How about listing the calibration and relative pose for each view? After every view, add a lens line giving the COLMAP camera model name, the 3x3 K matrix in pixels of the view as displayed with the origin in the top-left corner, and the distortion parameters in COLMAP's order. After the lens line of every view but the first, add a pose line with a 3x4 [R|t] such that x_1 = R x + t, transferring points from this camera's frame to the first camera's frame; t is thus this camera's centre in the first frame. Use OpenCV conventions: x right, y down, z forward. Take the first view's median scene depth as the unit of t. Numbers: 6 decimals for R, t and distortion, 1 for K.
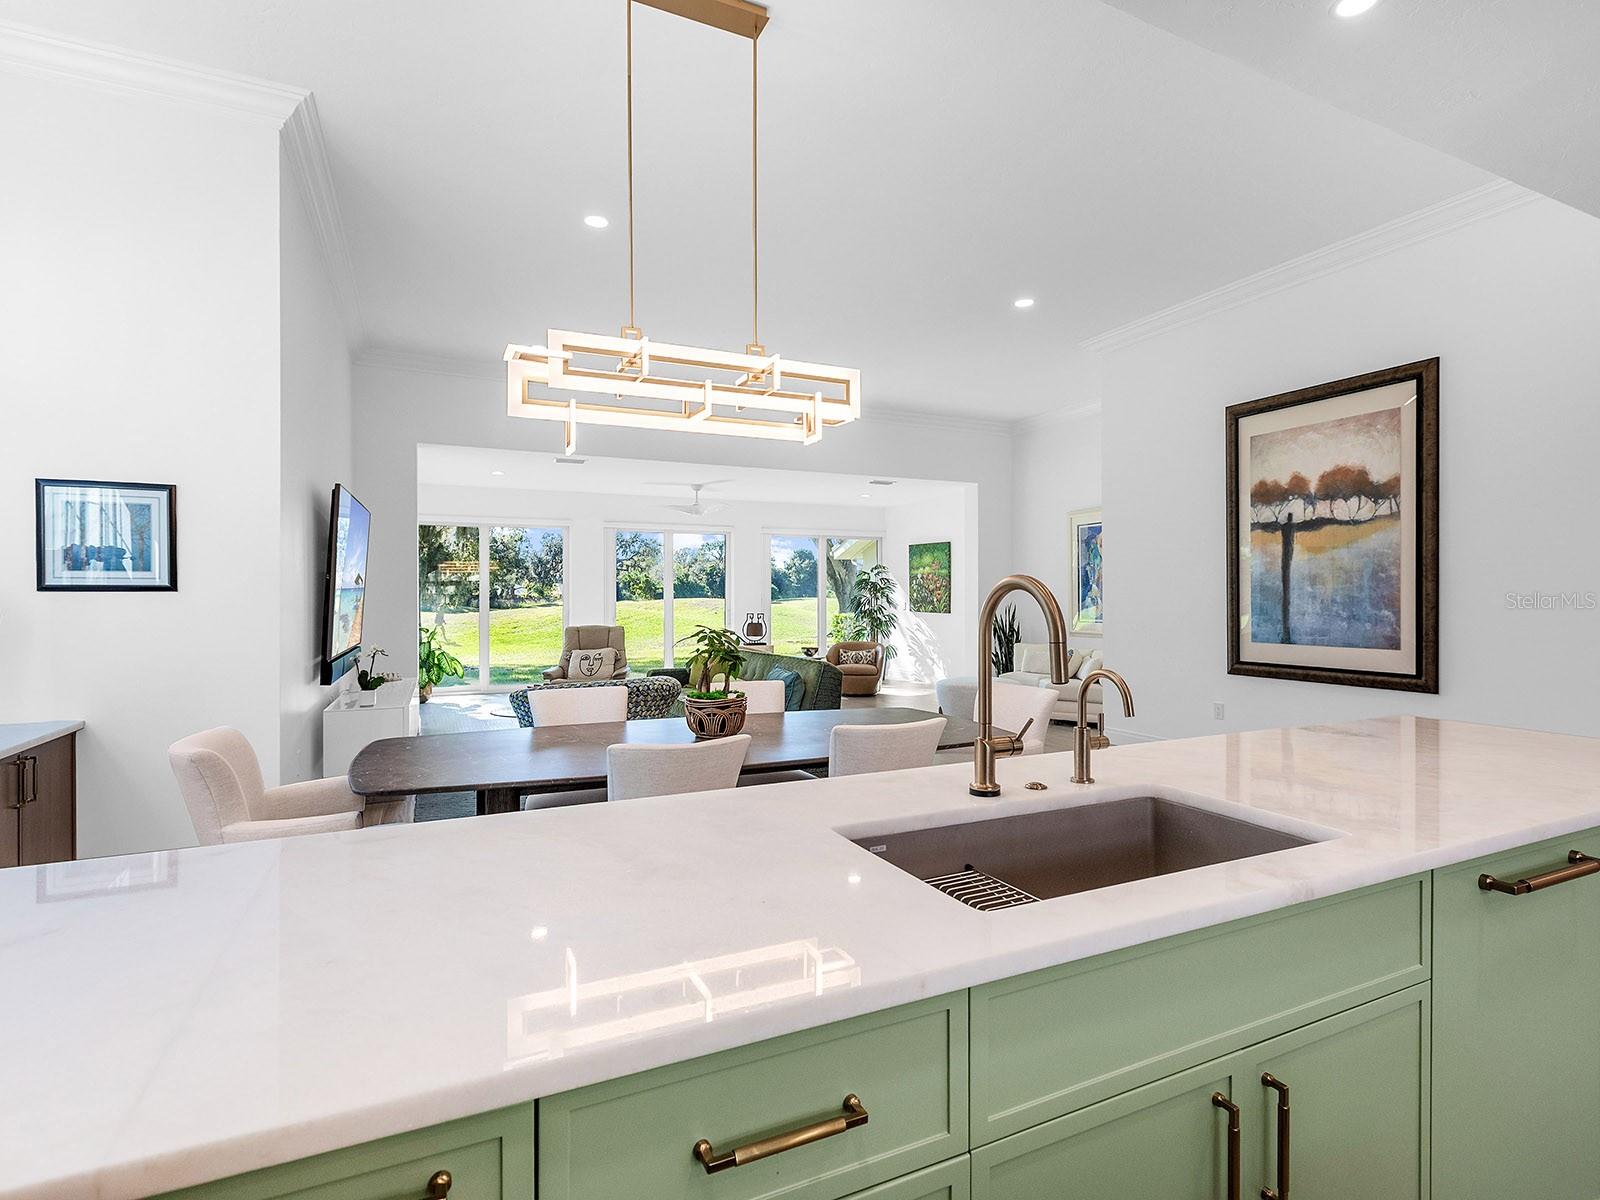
lens RADIAL K [[800.1, 0, 815.9], [0, 800.1, 599.9], [0, 0, 1]] dist [0.000274, 0.000297]
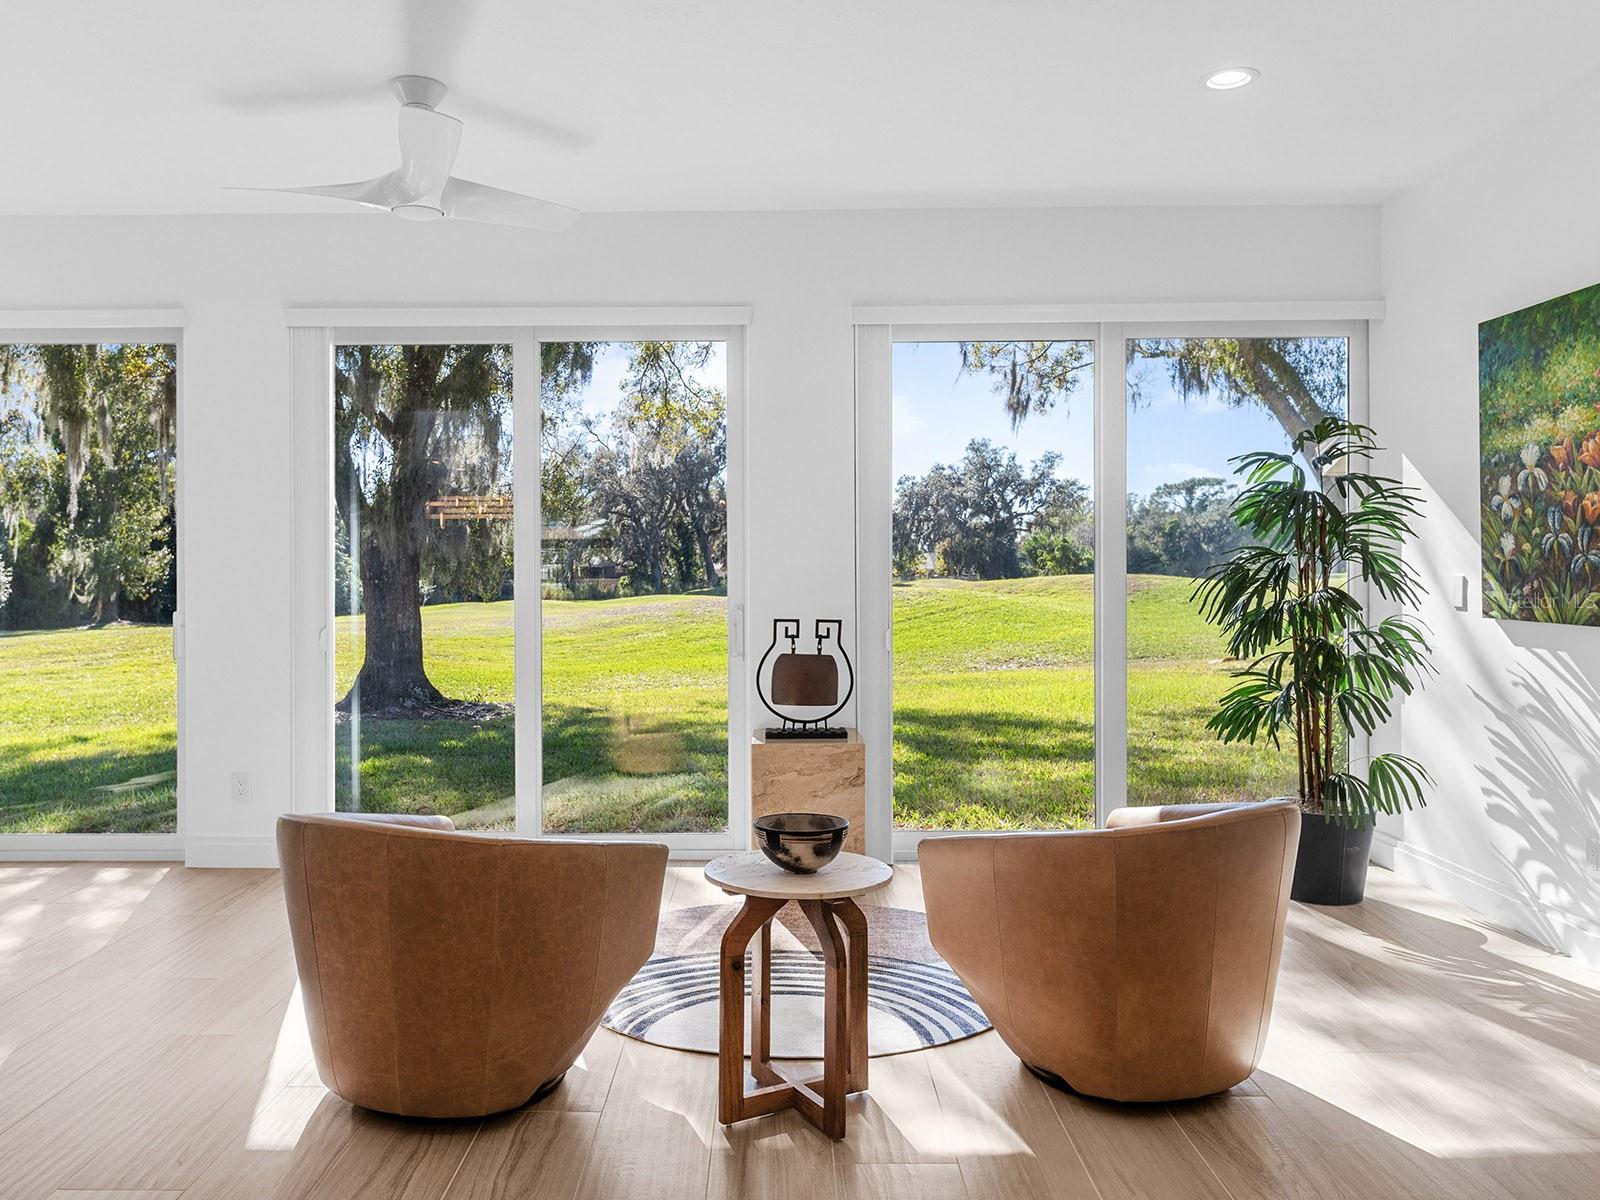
lens RADIAL K [[1224.2, 0, 769.1], [0, 1224.2, 577.9], [0, 0, 1]] dist [0.004181, -0.004294]
pose [[0.897674, -0.002243, -0.440655, 0.089908], [0.002295, 0.999997, -0.000415, 0.003100], [0.440655, -0.000639, 0.897677, 0.607507]]
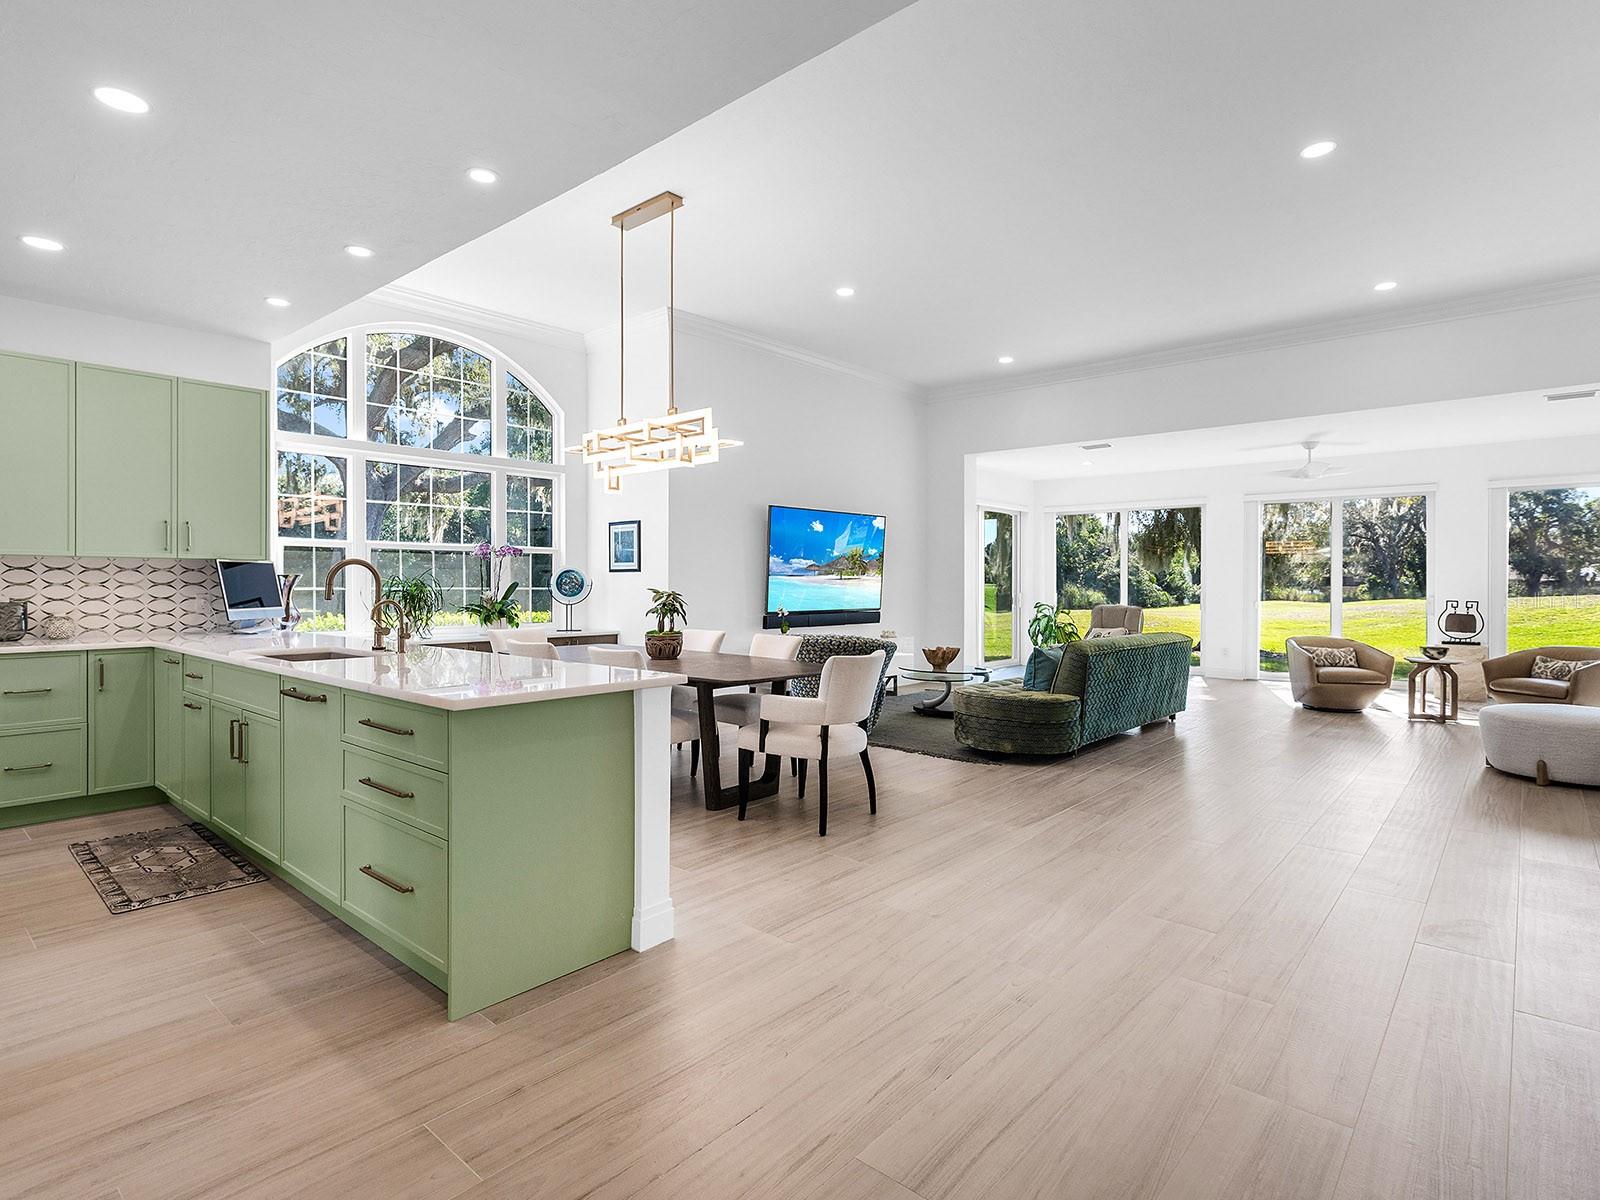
lens RADIAL K [[834.3, 0, 789.1], [0, 834.3, 584.5], [0, 0, 1]] dist [-0.000089, 0.000301]
pose [[0.385586, 0.003994, -0.922663, 0.371823], [-0.006202, 0.999979, 0.001737, 0.004431], [0.922651, 0.005053, 0.385603, 0.145580]]
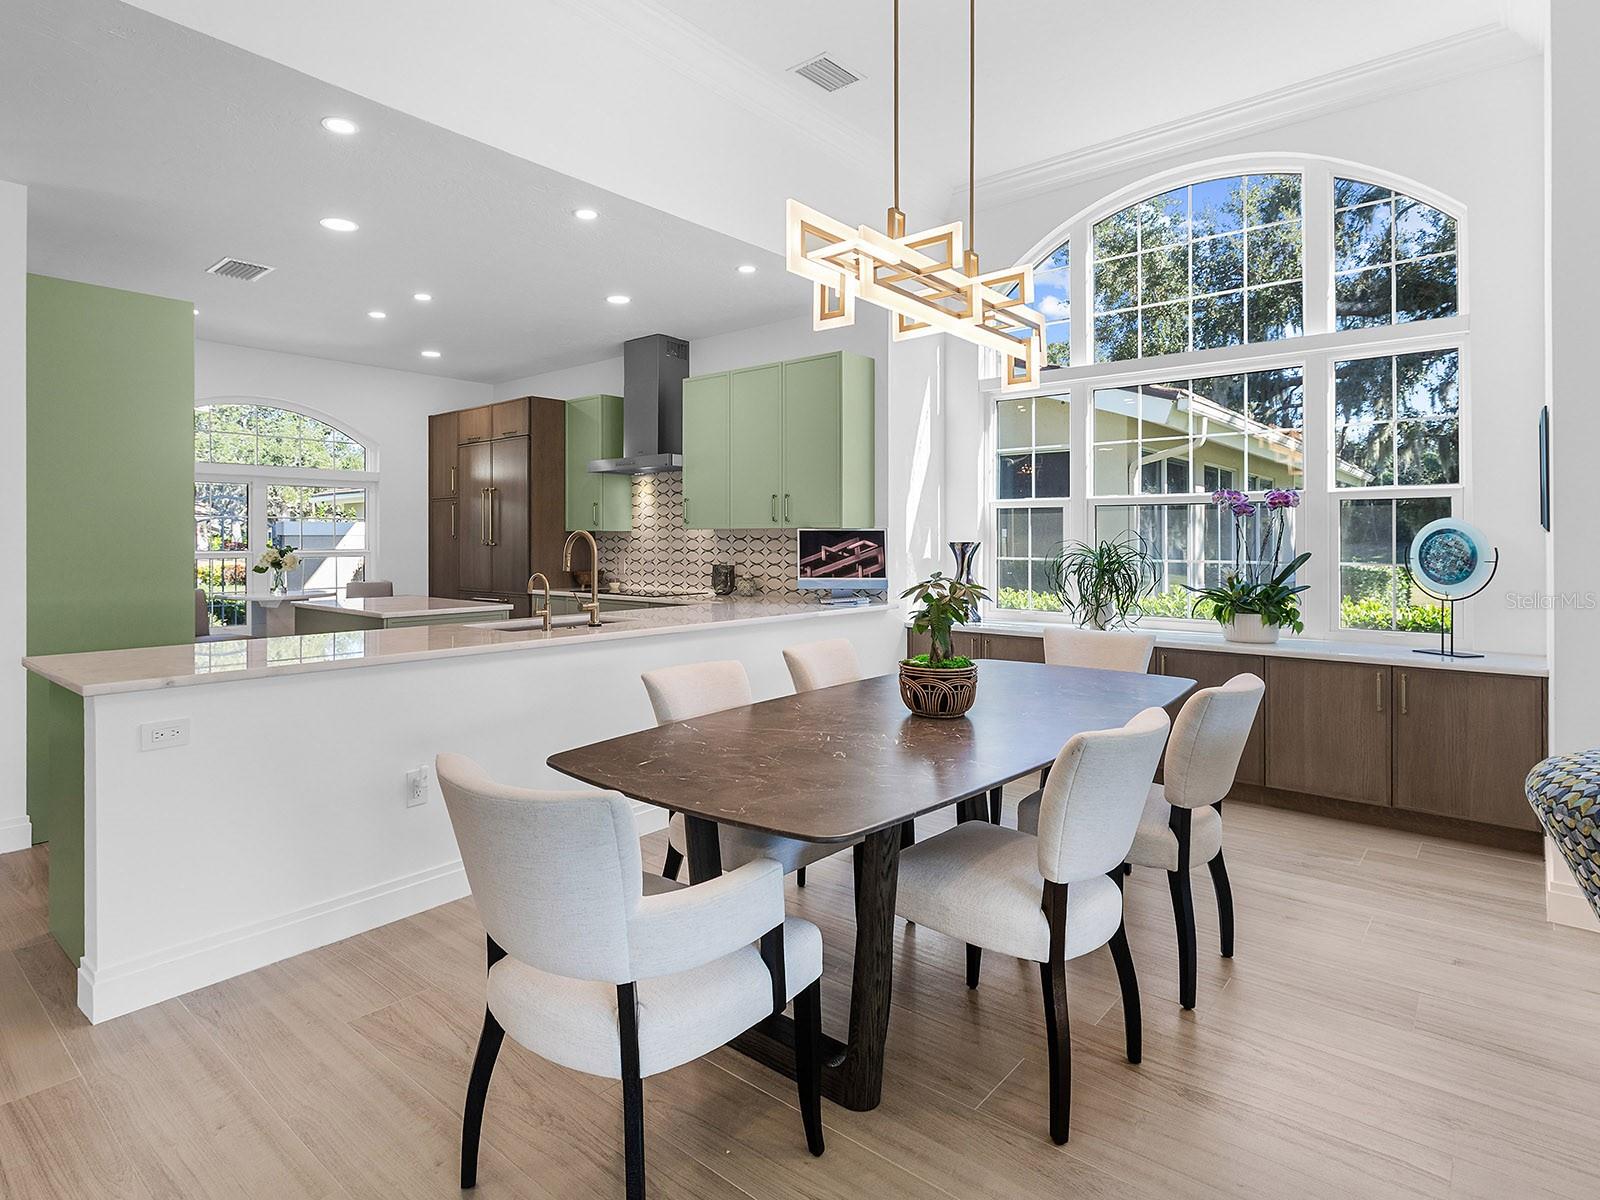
lens RADIAL K [[868.1, 0, 742.4], [0, 868.1, 535.6], [0, 0, 1]] dist [0.001502, -0.000152]
pose [[-0.924766, -0.001101, -0.380534, 0.093990], [-0.000808, 0.999999, -0.000929, -0.001289], [0.380535, -0.000551, -0.924766, 0.424944]]
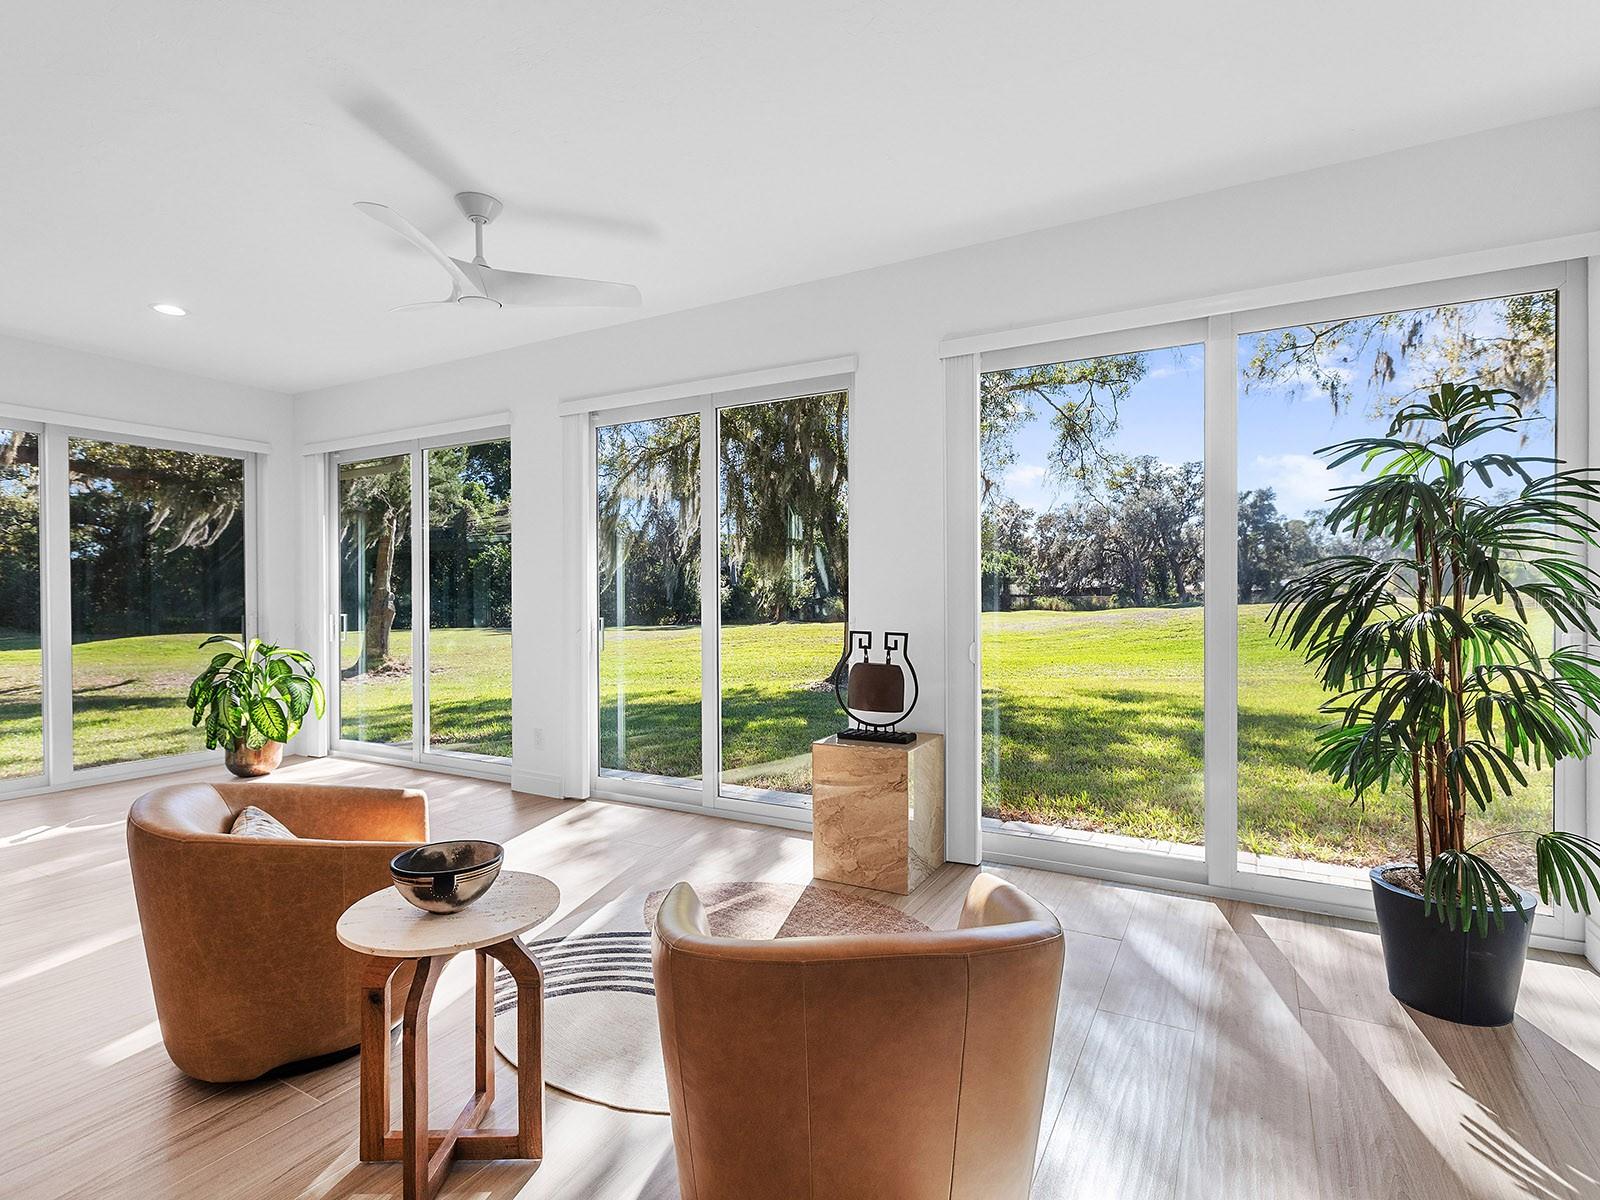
lens RADIAL K [[800.1, 0, 815.9], [0, 800.1, 599.9], [0, 0, 1]] dist [0.000274, 0.000297]
pose [[0.584103, 0.003204, -0.811673, 0.143131], [0.000606, 0.999990, 0.004383, 0.003836], [0.811680, -0.003052, 0.584095, 0.784802]]
